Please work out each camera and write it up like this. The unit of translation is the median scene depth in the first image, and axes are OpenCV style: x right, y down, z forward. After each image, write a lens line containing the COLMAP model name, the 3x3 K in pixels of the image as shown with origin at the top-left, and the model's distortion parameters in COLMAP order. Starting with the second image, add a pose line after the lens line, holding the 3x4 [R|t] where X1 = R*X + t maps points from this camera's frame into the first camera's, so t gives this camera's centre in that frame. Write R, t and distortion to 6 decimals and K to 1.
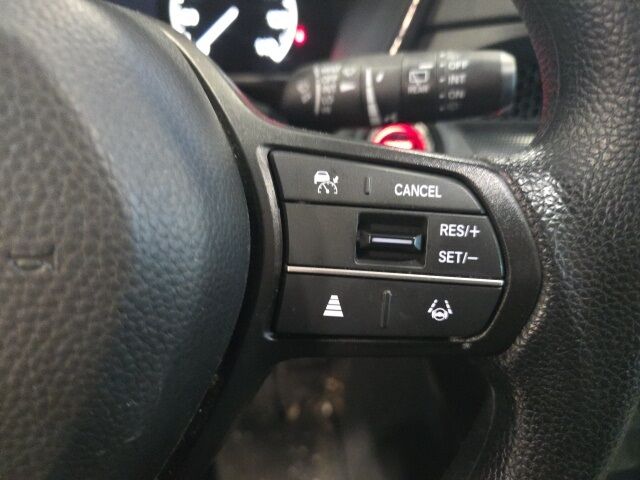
lens RADIAL K [[430.6, 0, 320.0], [0, 430.6, 240.0], [0, 0, 1]] dist [0.074181, -0.068571]
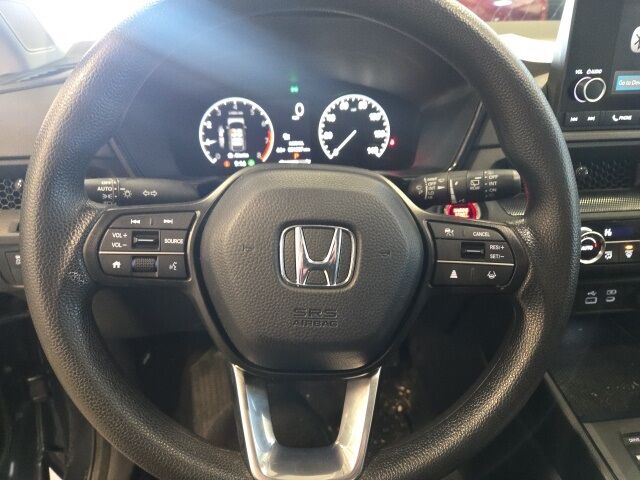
lens RADIAL K [[430.6, 0, 320.0], [0, 430.6, 240.0], [0, 0, 1]] dist [0.074181, -0.068571]
pose [[0.996151, -0.022028, -0.084835, -0.594095], [0.013303, 0.994688, -0.102071, 0.203944], [0.086633, 0.100549, 0.991153, -1.937977]]
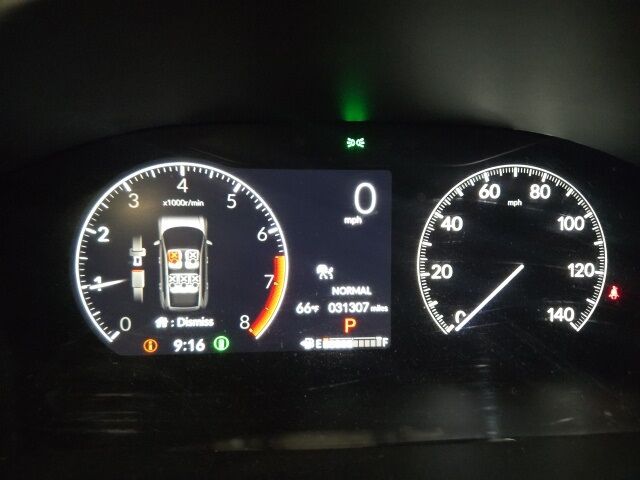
lens RADIAL K [[430.6, 0, 320.0], [0, 430.6, 240.0], [0, 0, 1]] dist [0.074181, -0.068571]
pose [[0.997607, 0.015056, -0.067485, -1.299629], [-0.023199, 0.992314, -0.121553, -1.457765], [0.065136, 0.122828, 0.990288, 1.178303]]
